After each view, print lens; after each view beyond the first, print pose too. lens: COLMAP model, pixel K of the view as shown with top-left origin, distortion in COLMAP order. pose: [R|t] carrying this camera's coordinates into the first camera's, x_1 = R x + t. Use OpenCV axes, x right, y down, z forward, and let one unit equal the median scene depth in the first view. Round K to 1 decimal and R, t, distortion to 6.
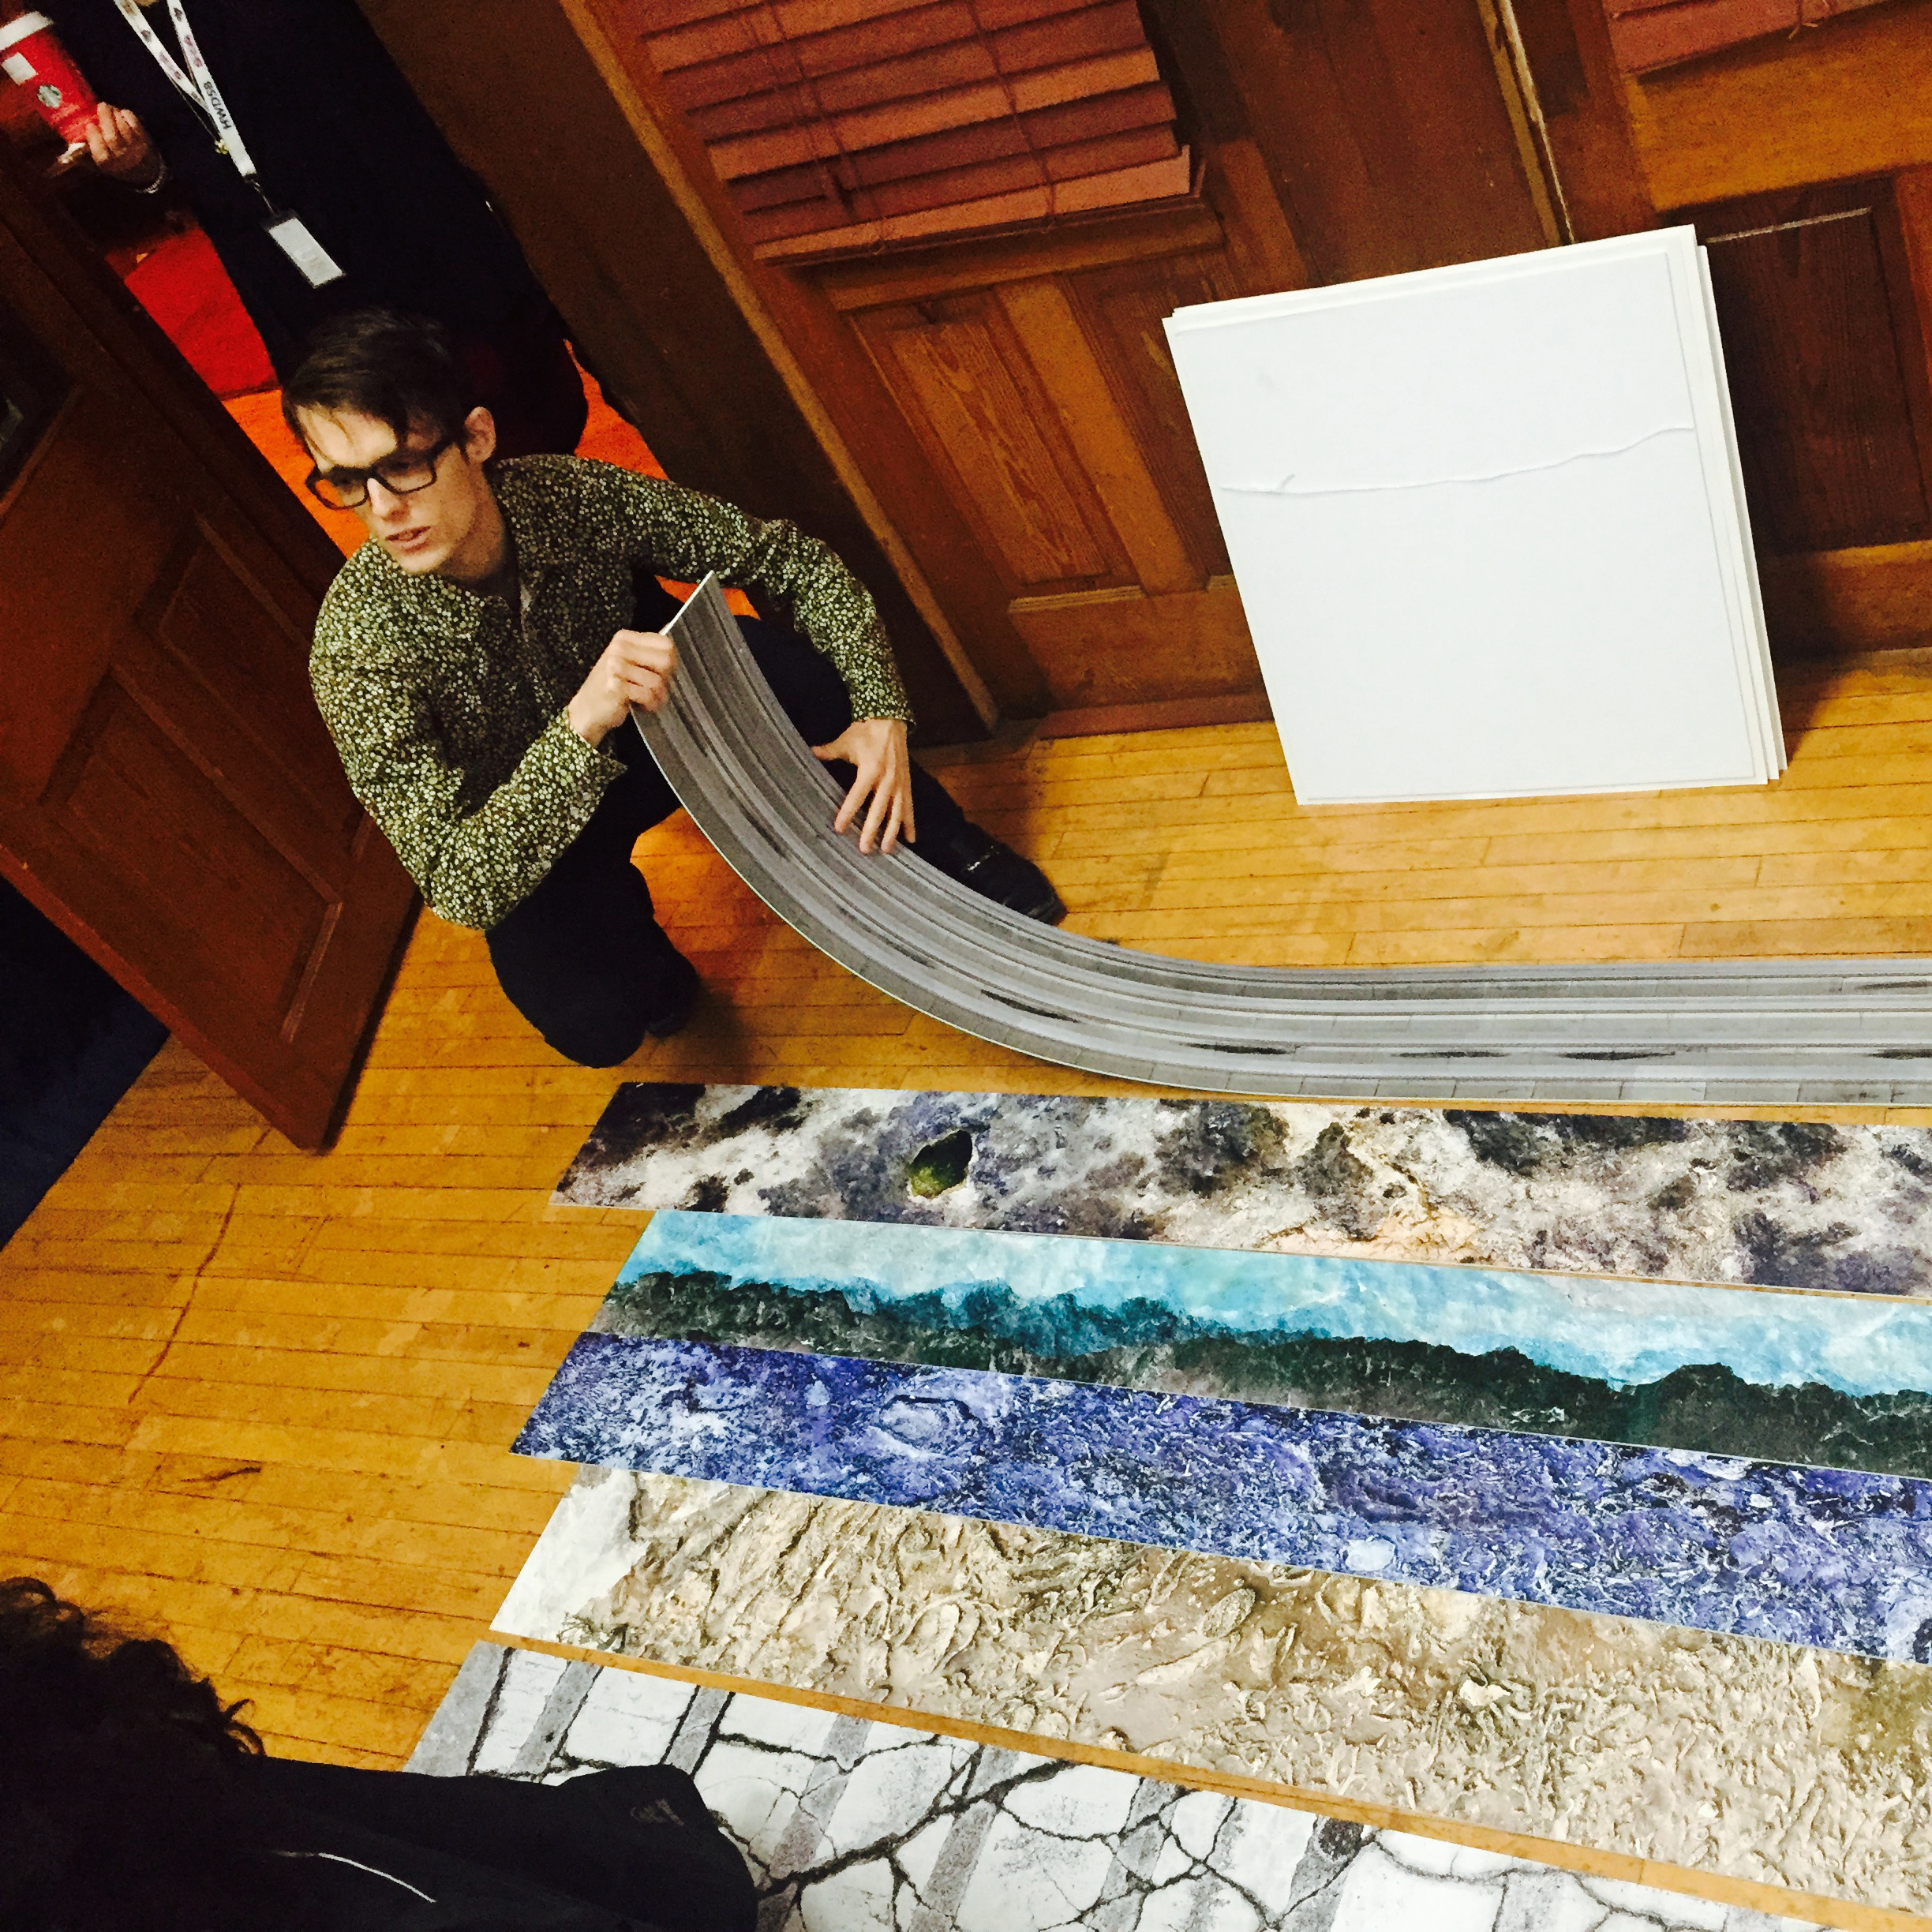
lens RADIAL K [[2187.1, 0, 1279.2], [0, 2187.1, 960.4], [0, 0, 1]] dist [0.074499, -0.061402]
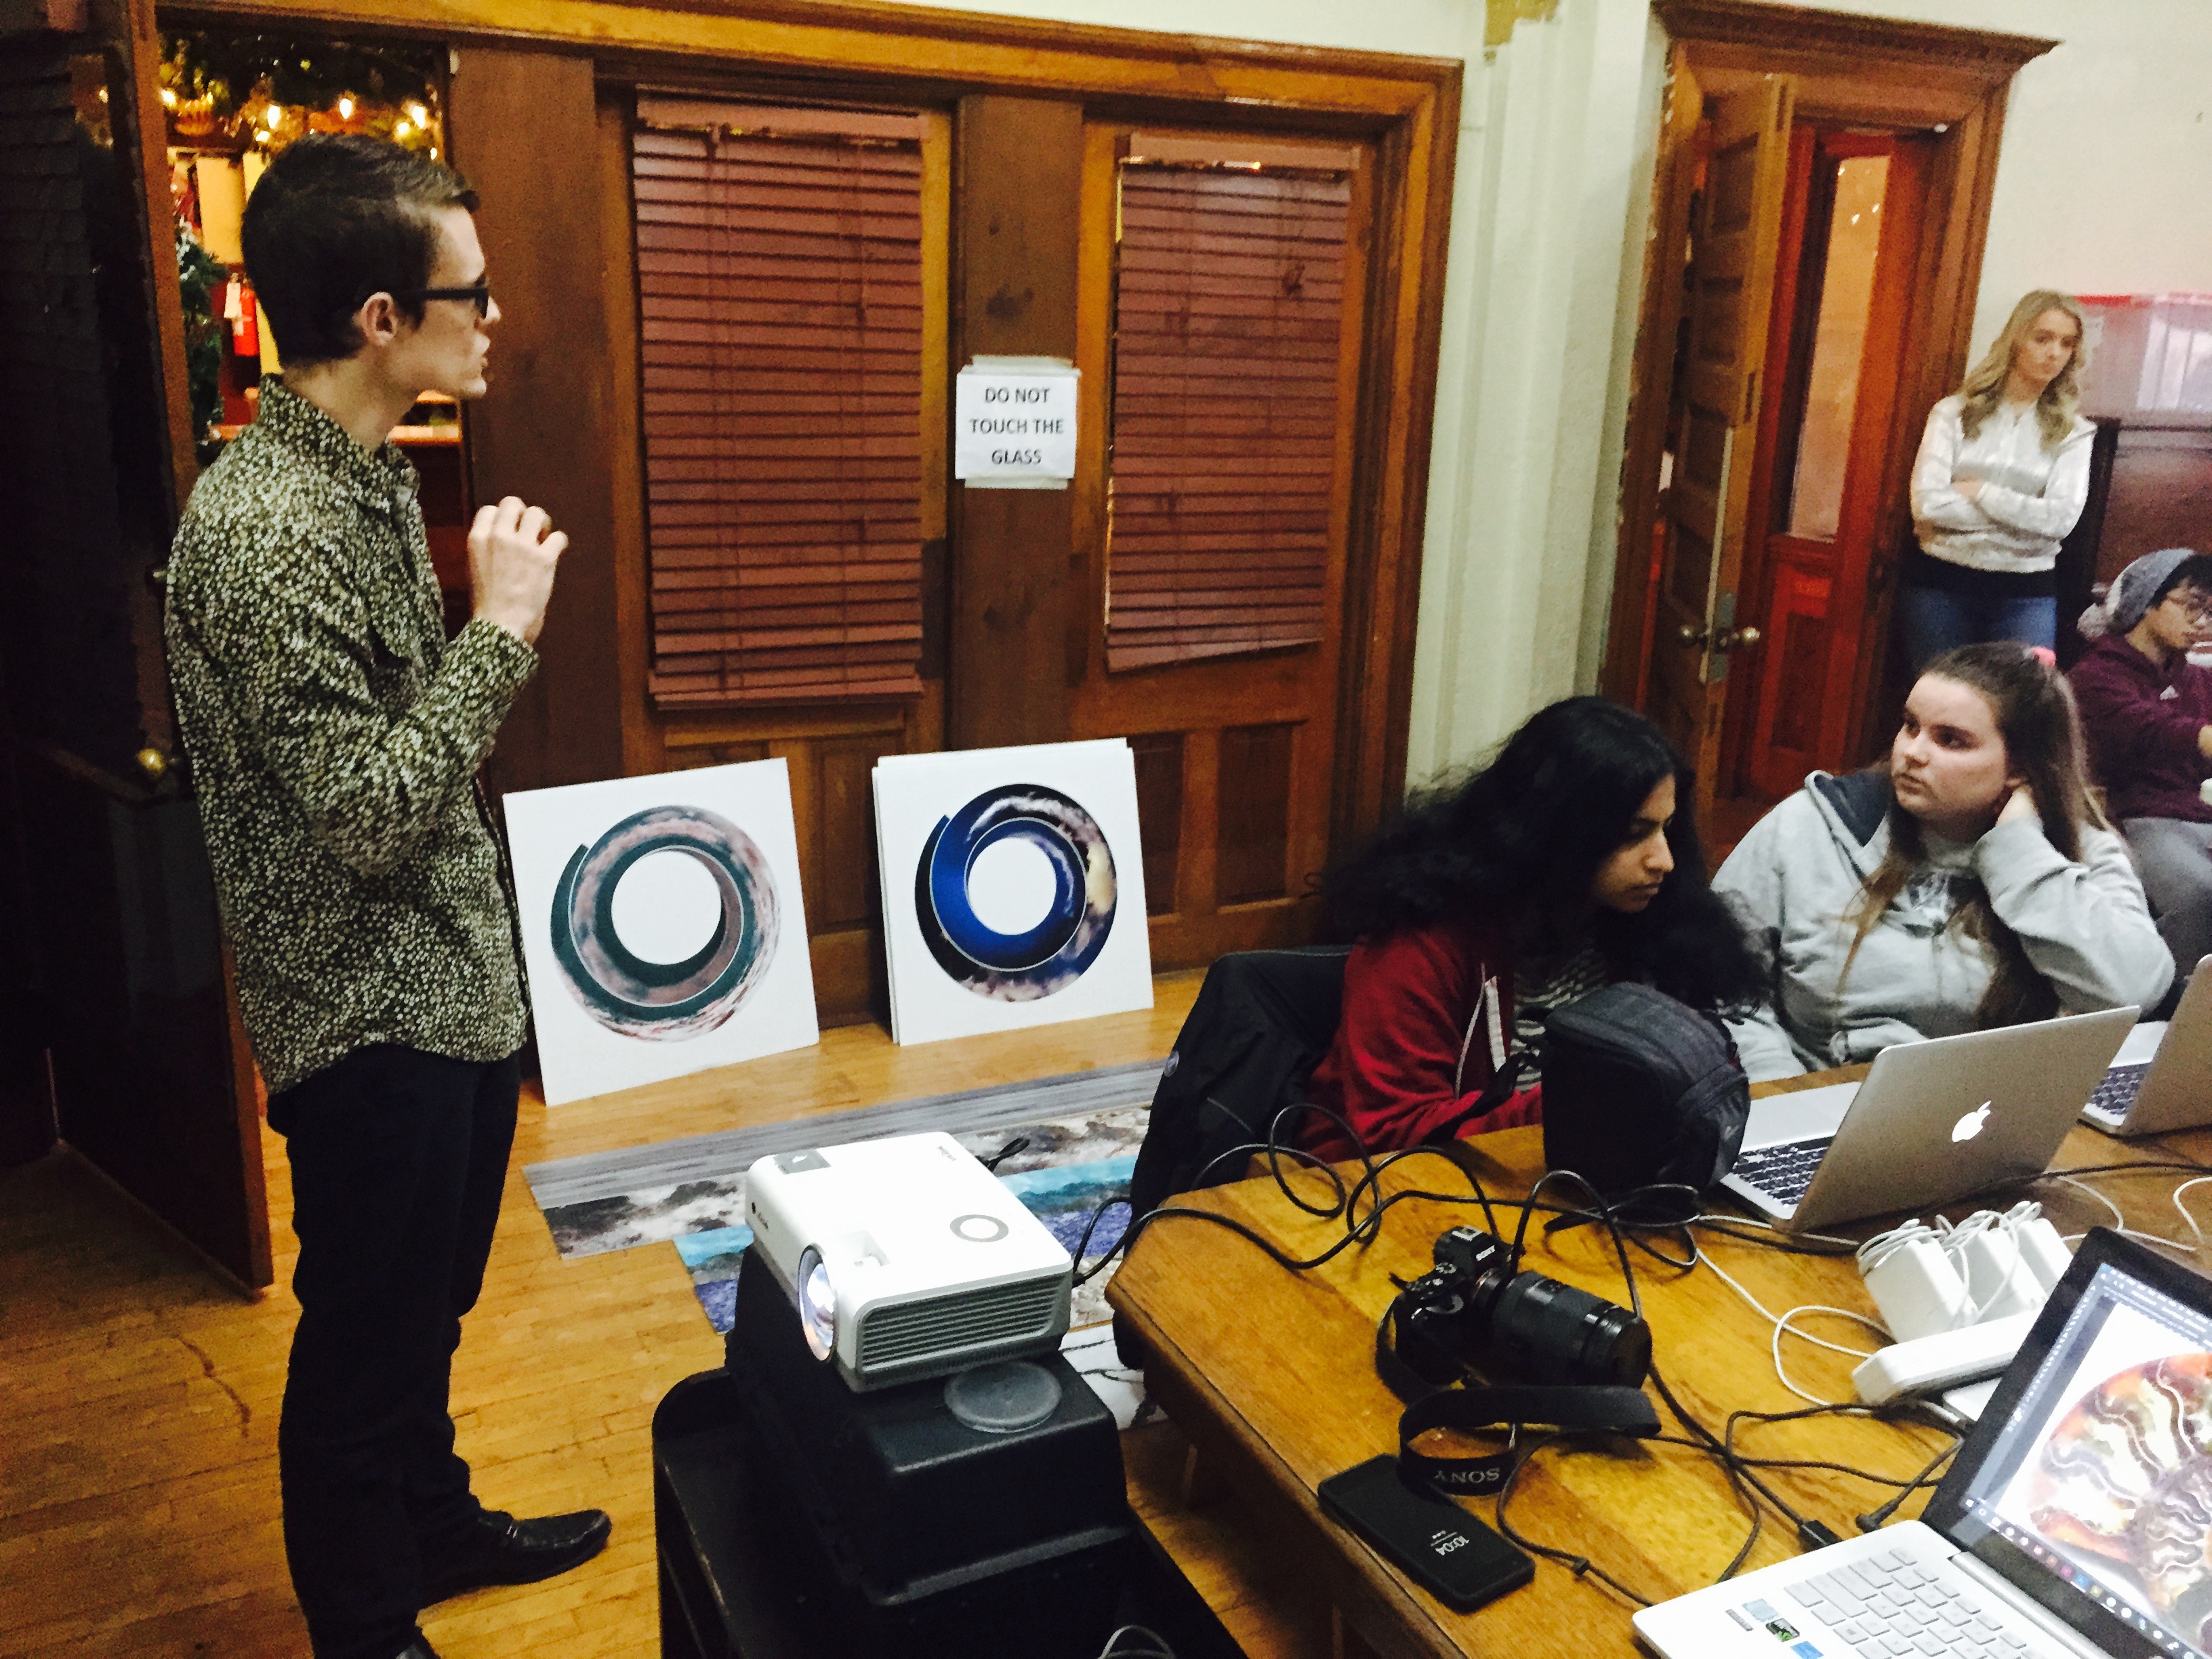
lens RADIAL K [[1888.6, 0, 1099.7], [0, 1888.6, 820.8], [0, 0, 1]] dist [0.097968, -0.131479]
pose [[0.661061, 0.179933, 0.728438, -1.188525], [0.301917, 0.824974, -0.477770, 0.638796], [-0.686909, 0.535763, 0.491033, 0.086621]]
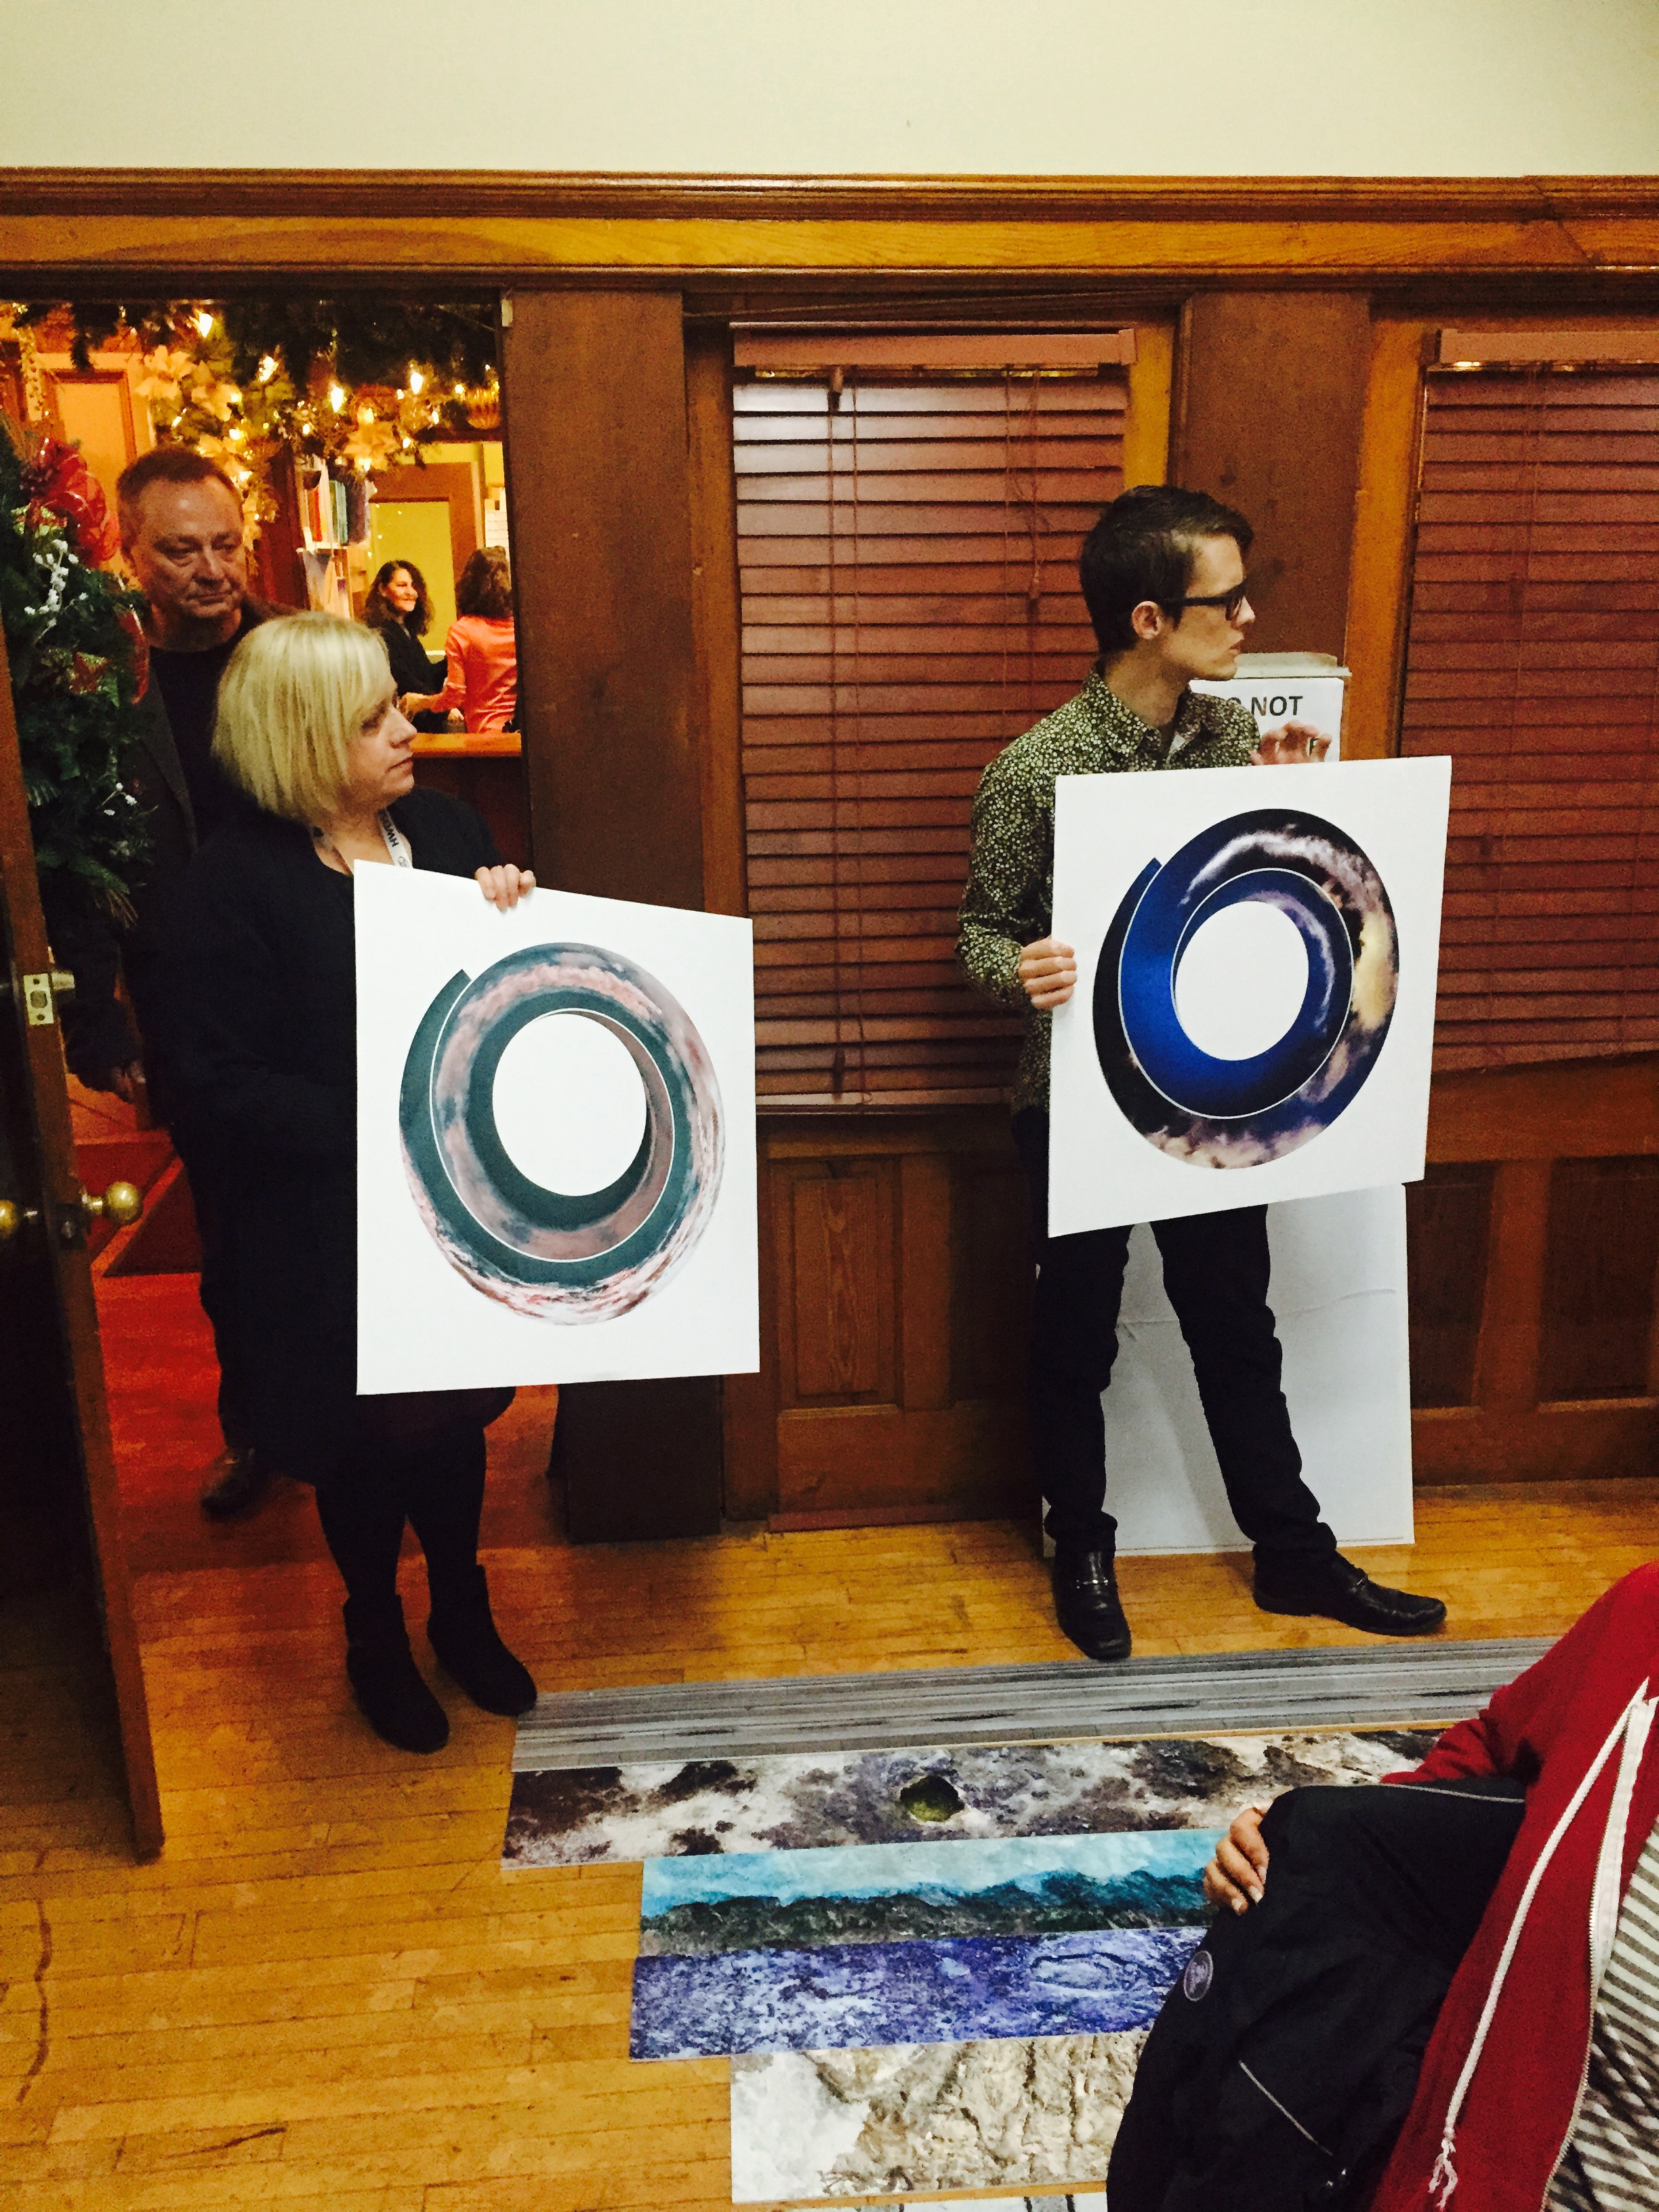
lens RADIAL K [[1888.6, 0, 820.4], [0, 1888.6, 1094.3], [0, 0, 1]] dist [0.097968, -0.131479]
pose [[0.868908, 0.222871, 0.441958, -0.797450], [0.058150, 0.840745, -0.538299, 0.347670], [-0.491545, 0.493433, 0.717571, 0.143257]]
